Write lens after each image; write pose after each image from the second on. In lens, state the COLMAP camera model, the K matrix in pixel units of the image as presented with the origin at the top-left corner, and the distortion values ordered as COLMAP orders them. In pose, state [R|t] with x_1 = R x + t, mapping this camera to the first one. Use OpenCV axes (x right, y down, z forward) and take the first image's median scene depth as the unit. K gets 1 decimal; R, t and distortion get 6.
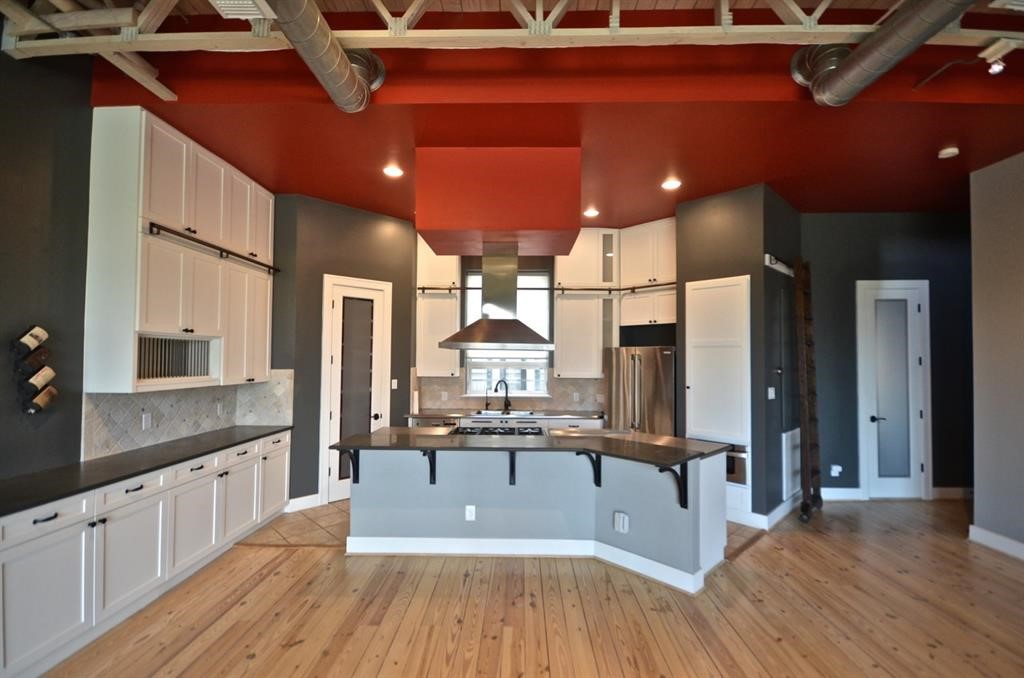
lens RADIAL K [[446.3, 0, 511.9], [0, 446.3, 346.3], [0, 0, 1]] dist [0.001036, -0.000993]
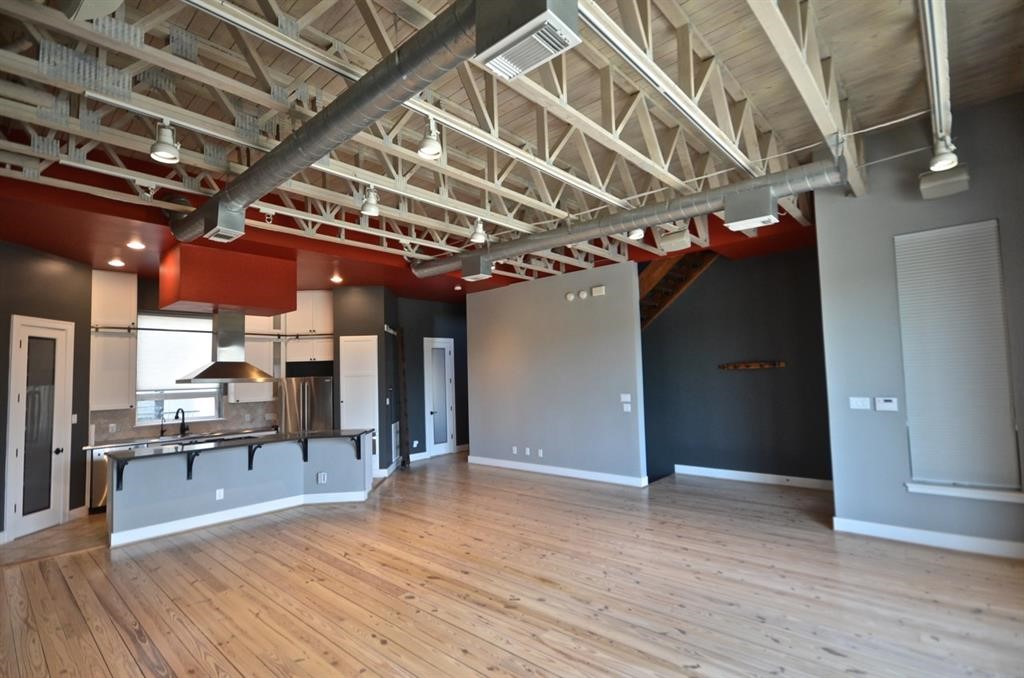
lens RADIAL K [[482.9, 0, 514.2], [0, 482.9, 346.3], [0, 0, 1]] dist [0.005409, -0.000242]
pose [[0.653554, 0.020930, 0.756591, -0.517848], [0.015421, 0.999042, -0.040958, -0.026669], [-0.756723, 0.038436, 0.652605, -0.611315]]
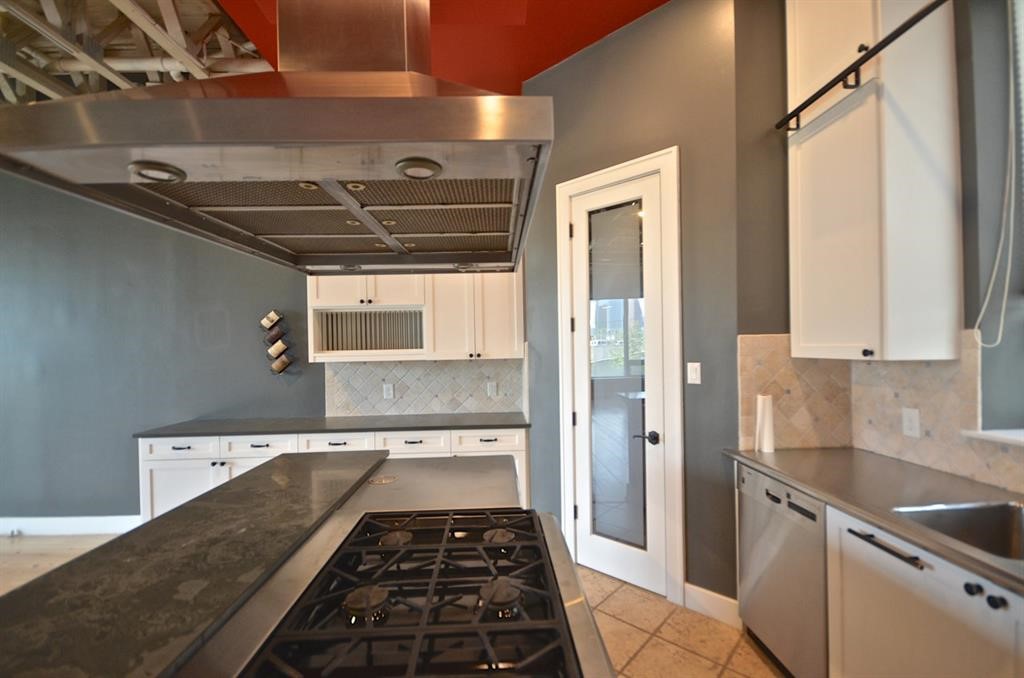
lens RADIAL K [[446.3, 0, 511.9], [0, 446.3, 346.3], [0, 0, 1]] dist [0.001036, -0.000993]
pose [[0.058524, -0.008521, -0.998250, 0.187465], [0.048014, 0.998830, -0.005711, 0.059679], [0.997131, -0.047596, 0.058865, 0.907678]]
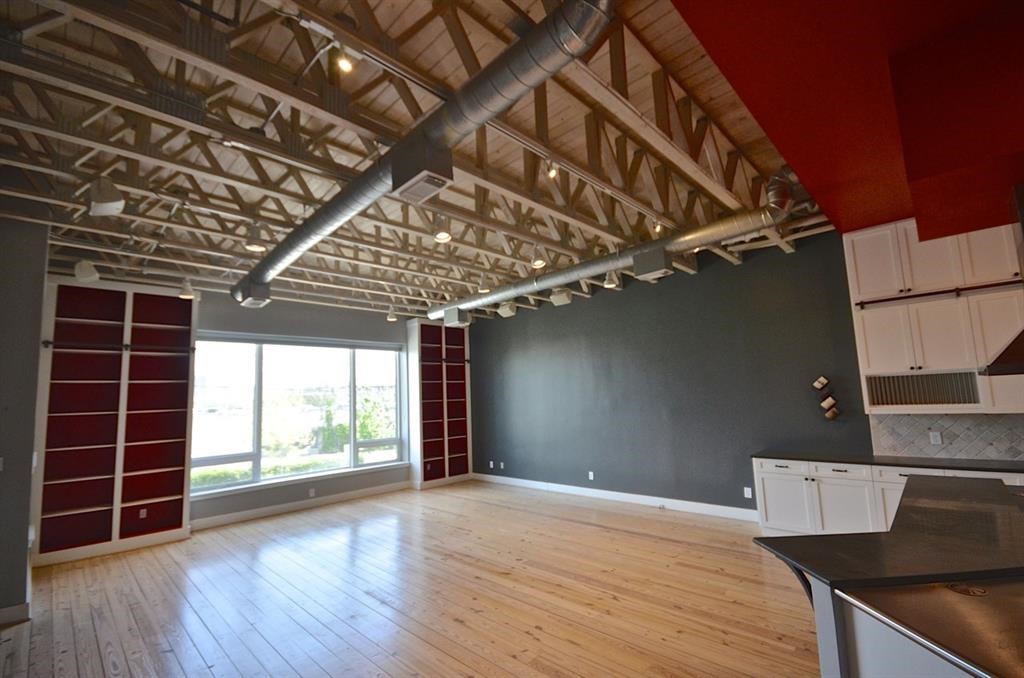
lens RADIAL K [[443.4, 0, 512.1], [0, 443.4, 347.4], [0, 0, 1]] dist [0.012547, -0.014018]
pose [[-0.683606, -0.064196, -0.727023, 0.713427], [0.053393, 0.989056, -0.137538, 0.013933], [0.727896, -0.132840, -0.672697, 0.739281]]
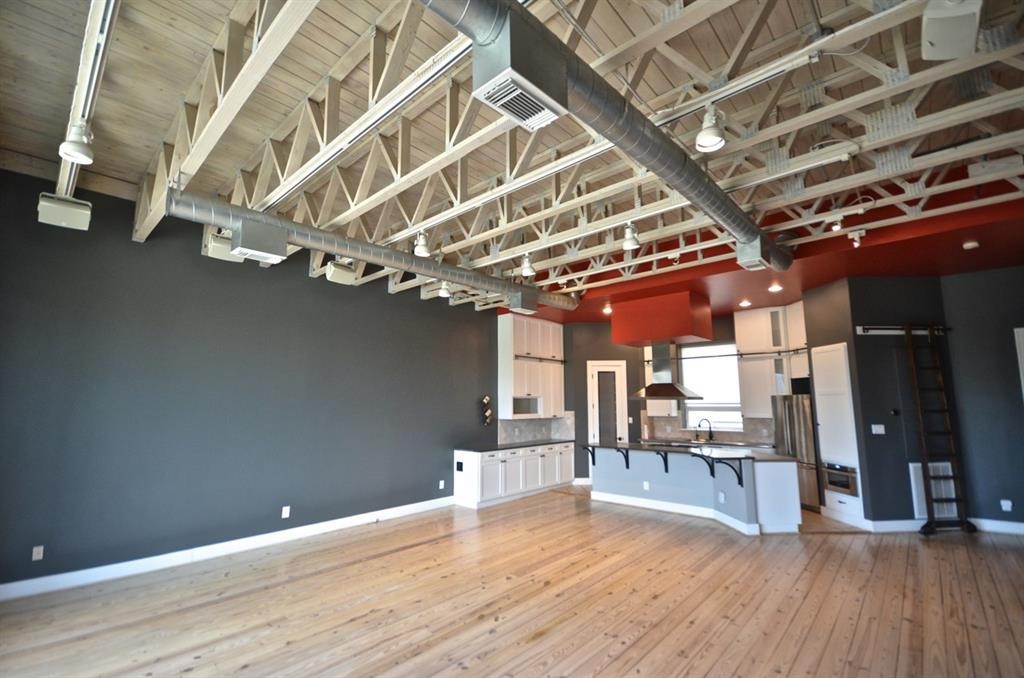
lens RADIAL K [[443.4, 0, 512.1], [0, 443.4, 347.4], [0, 0, 1]] dist [0.012547, -0.014018]
pose [[0.752750, -0.094415, -0.651501, 0.594857], [0.029426, 0.993498, -0.109978, -0.020492], [0.657649, 0.063615, 0.750634, -0.657257]]
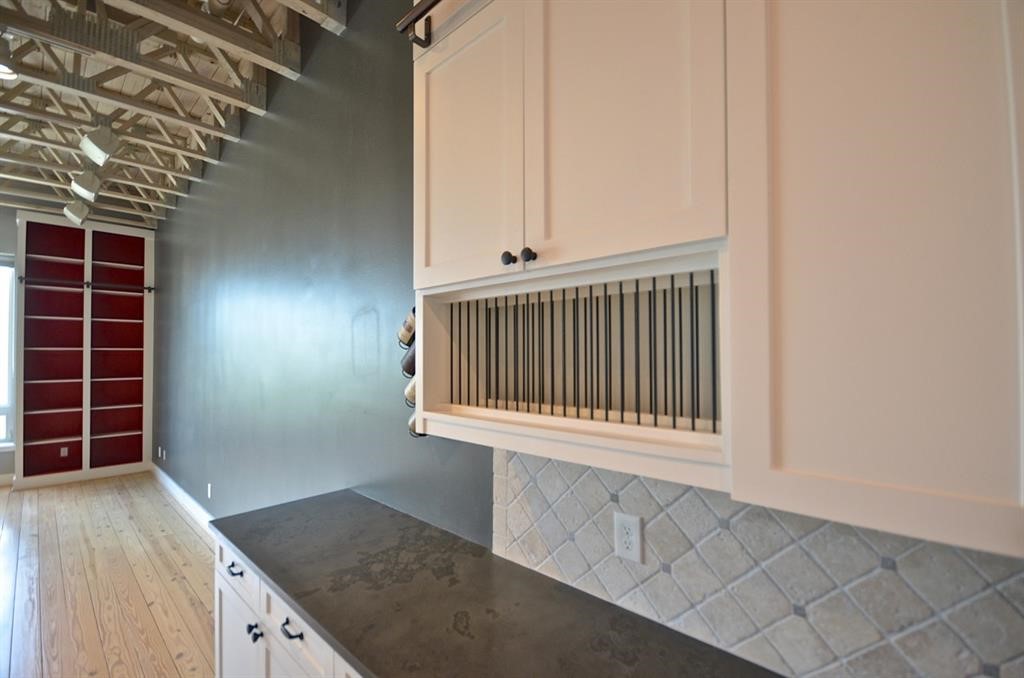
lens RADIAL K [[443.4, 0, 512.1], [0, 443.4, 347.4], [0, 0, 1]] dist [0.012547, -0.014018]
pose [[-0.665892, -0.016302, -0.745870, -0.367581], [0.019012, 0.999066, -0.038810, 0.024747], [0.745806, -0.040023, -0.664960, 0.858716]]
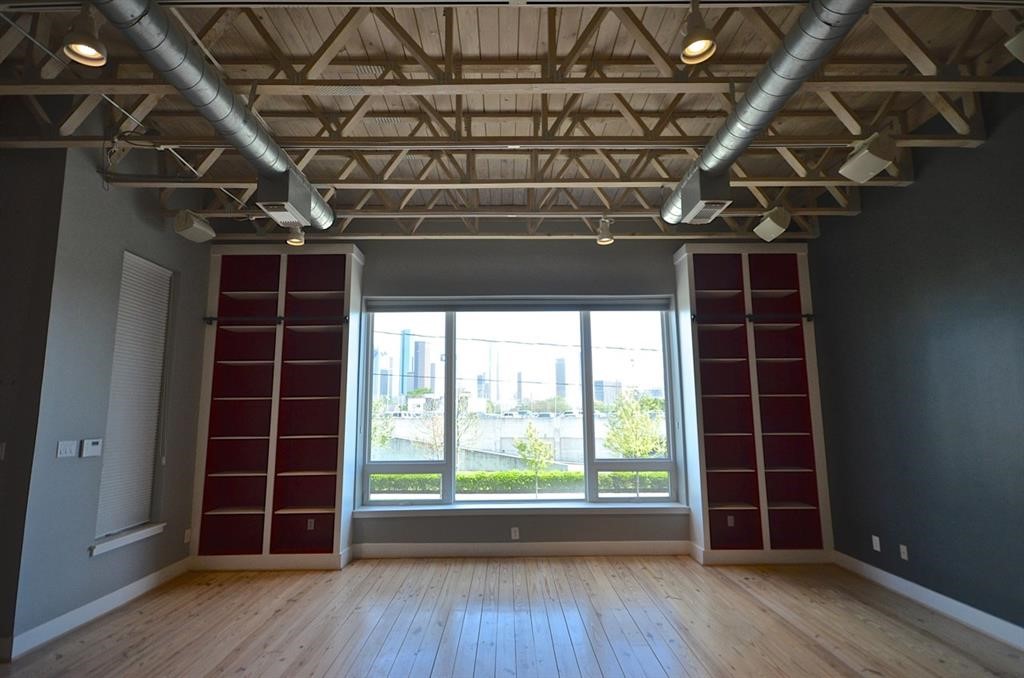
lens RADIAL K [[500.2, 0, 513.4], [0, 500.2, 347.3], [0, 0, 1]] dist [0.012053, 0.000065]
pose [[-0.999433, -0.004873, -0.033327, 0.073419], [0.000460, 0.987414, -0.158156, 0.030809], [0.033679, -0.158082, -0.986852, 0.298108]]
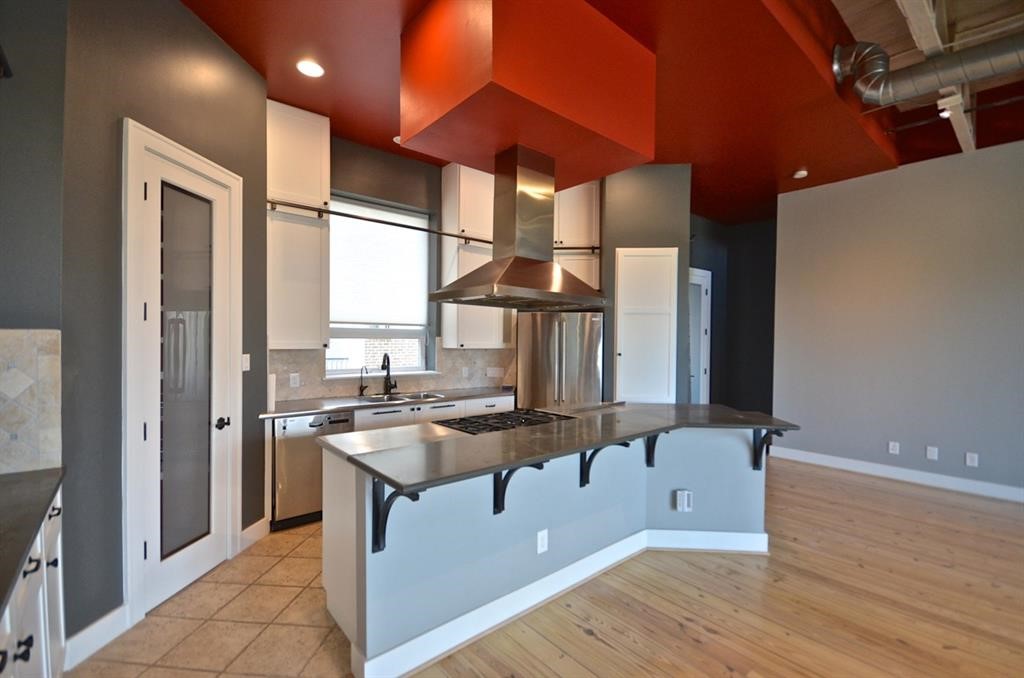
lens RADIAL K [[446.3, 0, 511.9], [0, 446.3, 346.3], [0, 0, 1]] dist [0.001036, -0.000993]
pose [[0.750318, -0.009225, 0.661013, -0.436146], [-0.021605, 0.999026, 0.038467, 0.040856], [-0.660724, -0.043144, 0.749388, 0.409678]]
